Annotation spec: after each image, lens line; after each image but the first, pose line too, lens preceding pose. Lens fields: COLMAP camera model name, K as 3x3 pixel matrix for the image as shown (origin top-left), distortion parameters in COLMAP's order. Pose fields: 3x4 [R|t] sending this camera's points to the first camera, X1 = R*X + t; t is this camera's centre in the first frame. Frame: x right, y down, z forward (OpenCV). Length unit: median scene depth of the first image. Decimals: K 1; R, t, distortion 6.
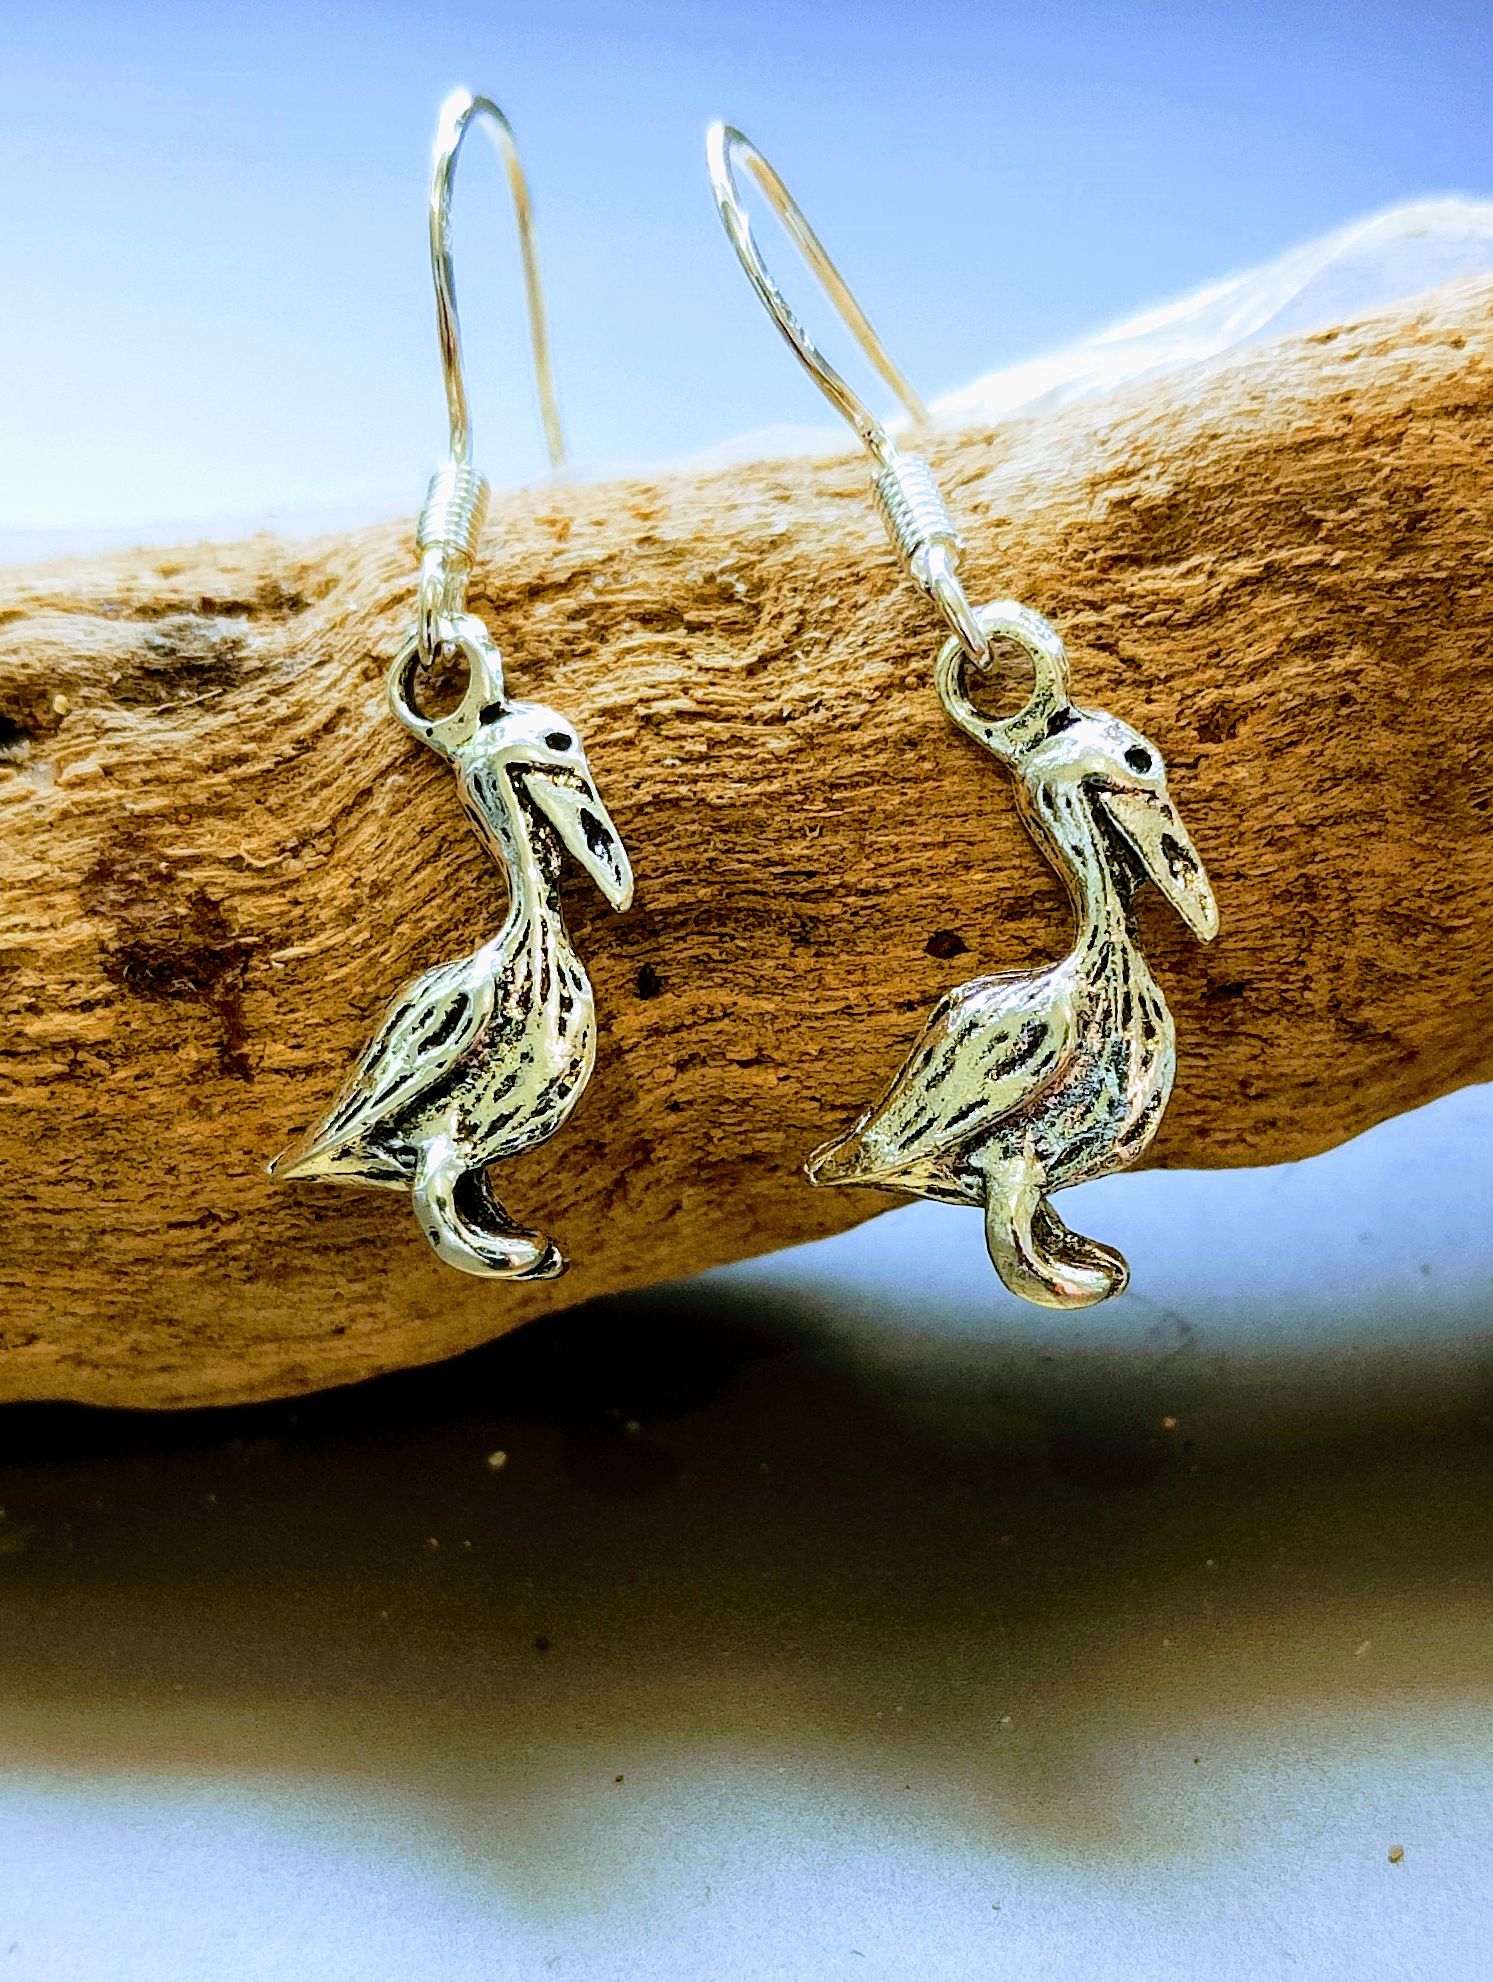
lens RADIAL K [[3659.4, 0, 743.2], [0, 3659.4, 1248.0], [0, 0, 1]] dist [0.045071, -0.540542]
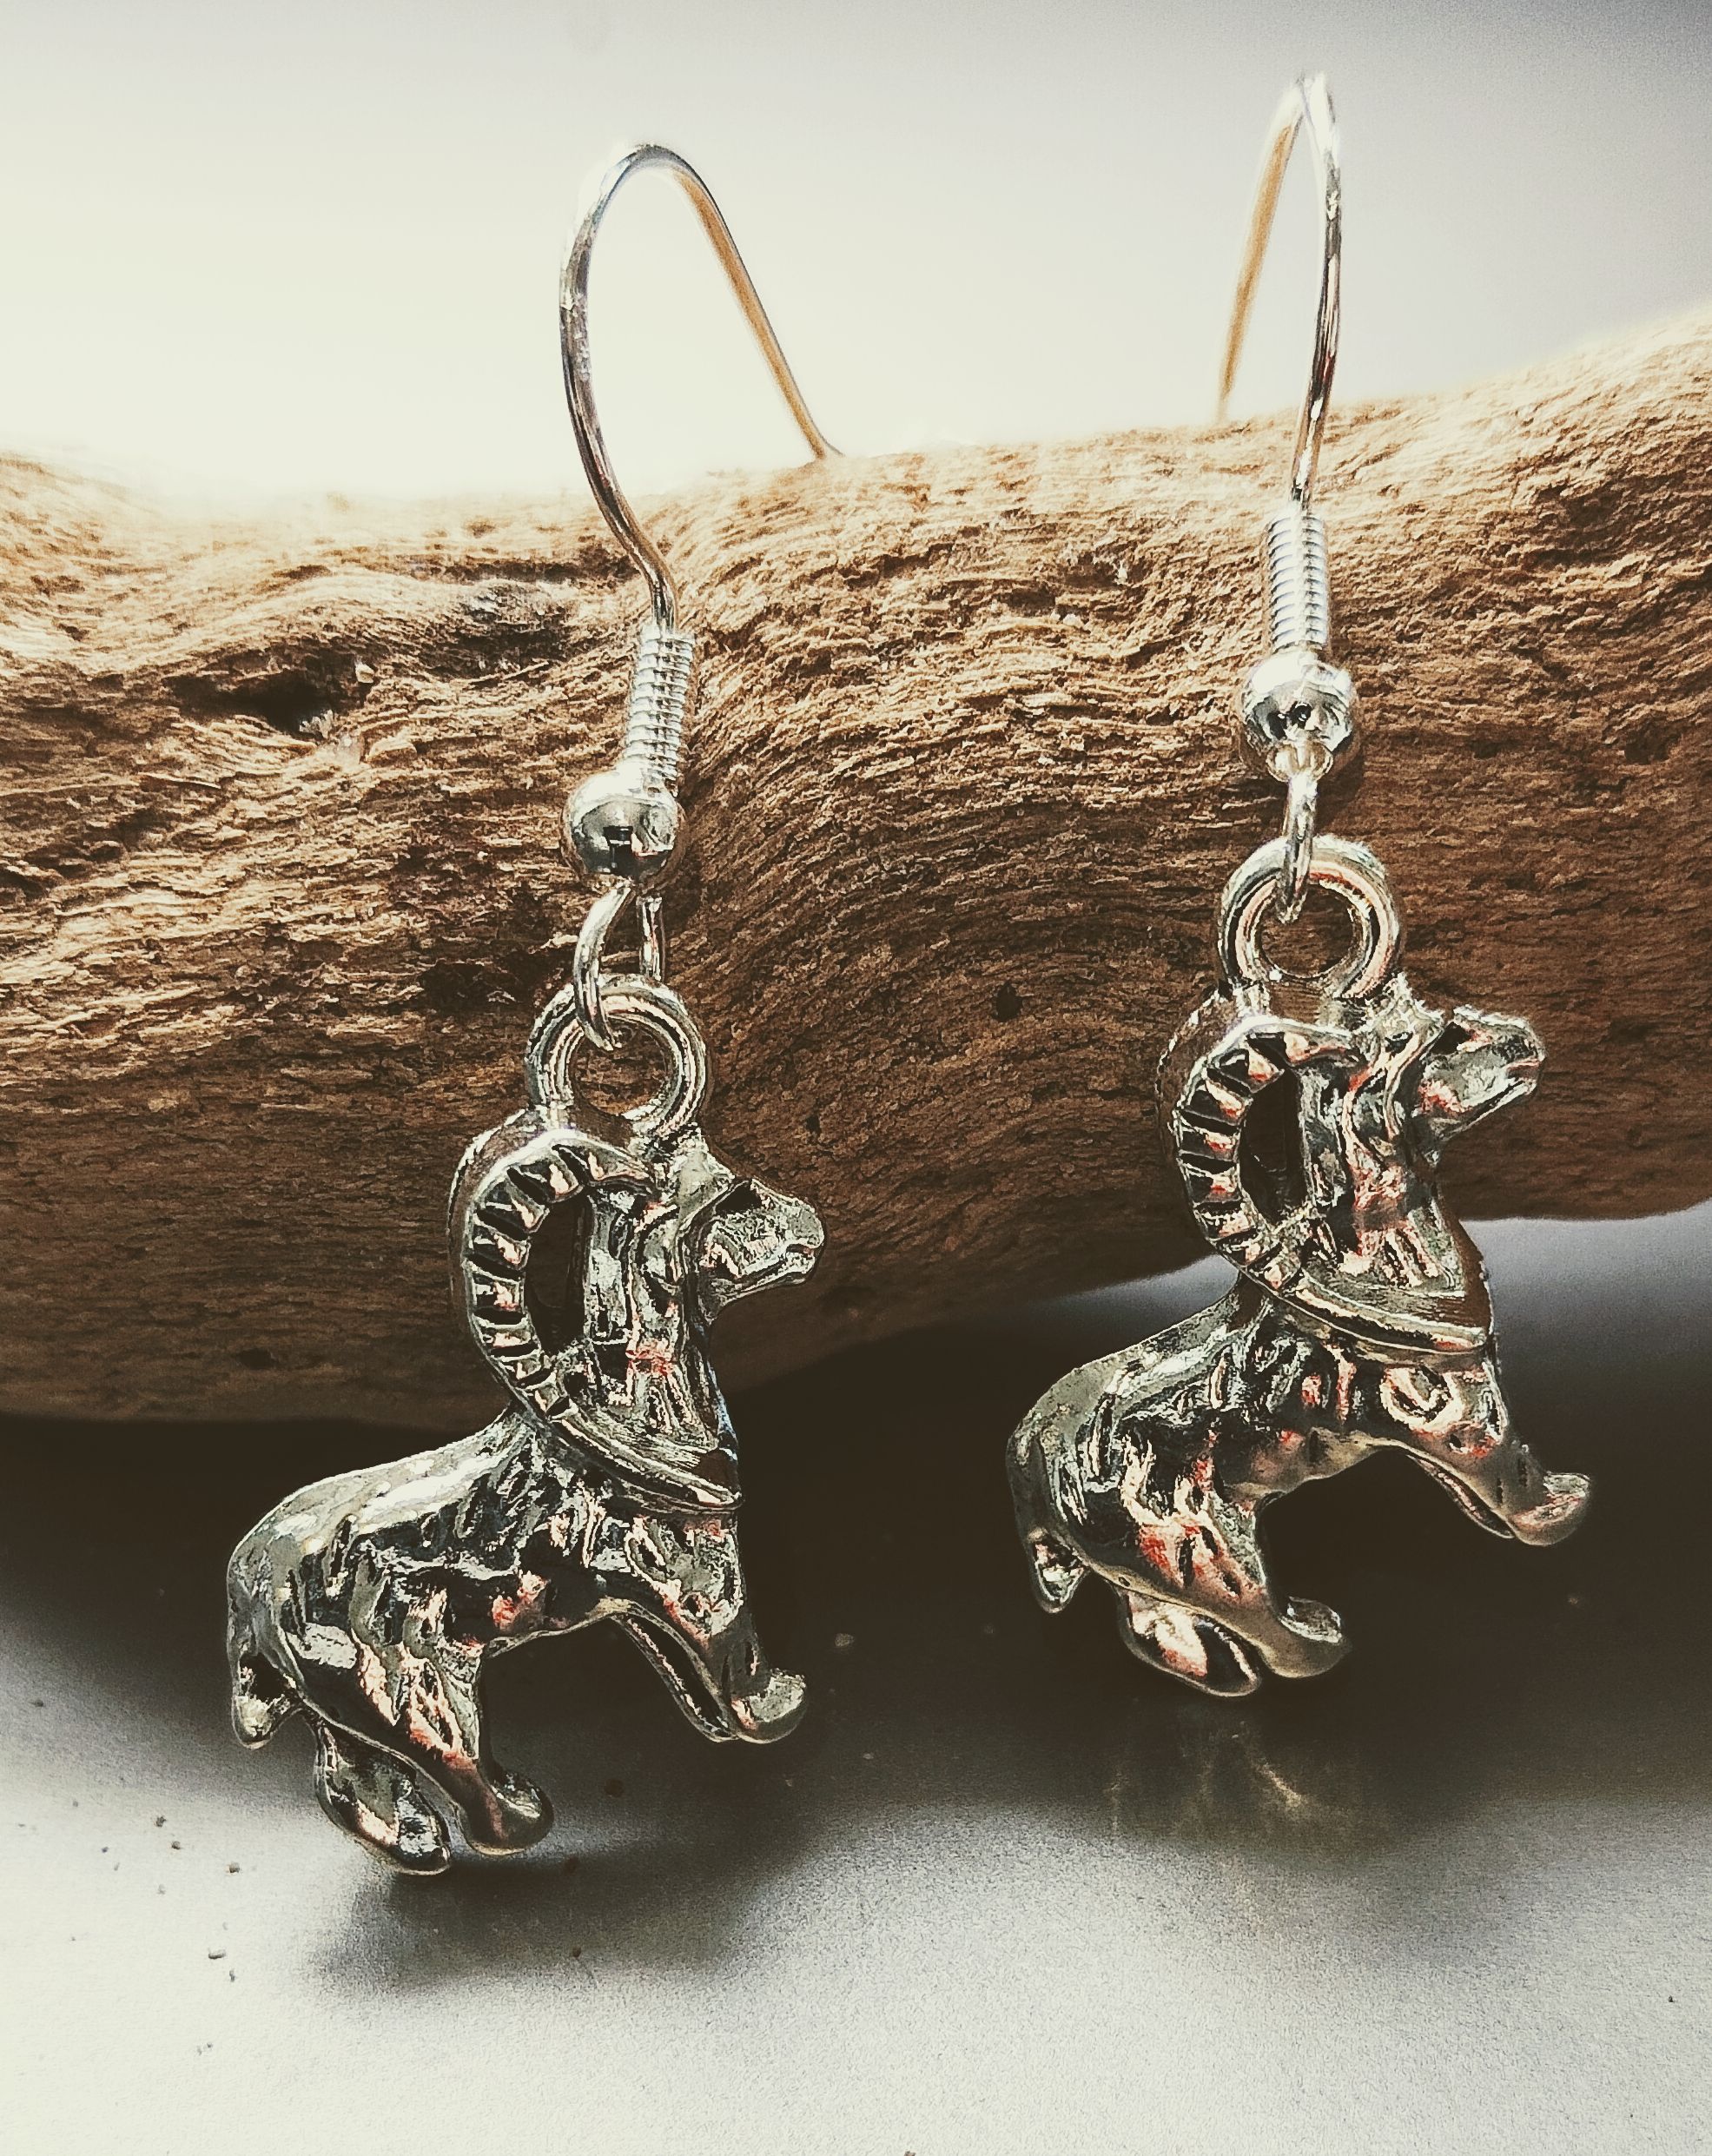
lens RADIAL K [[3218.7, 0, 863.2], [0, 3218.7, 1485.3], [0, 0, 1]] dist [-0.057583, 0.130337]
pose [[0.999209, 0.031911, 0.023709, -0.077474], [-0.034068, 0.994705, 0.096965, -0.029218], [-0.020489, -0.097697, 0.995005, 0.187893]]
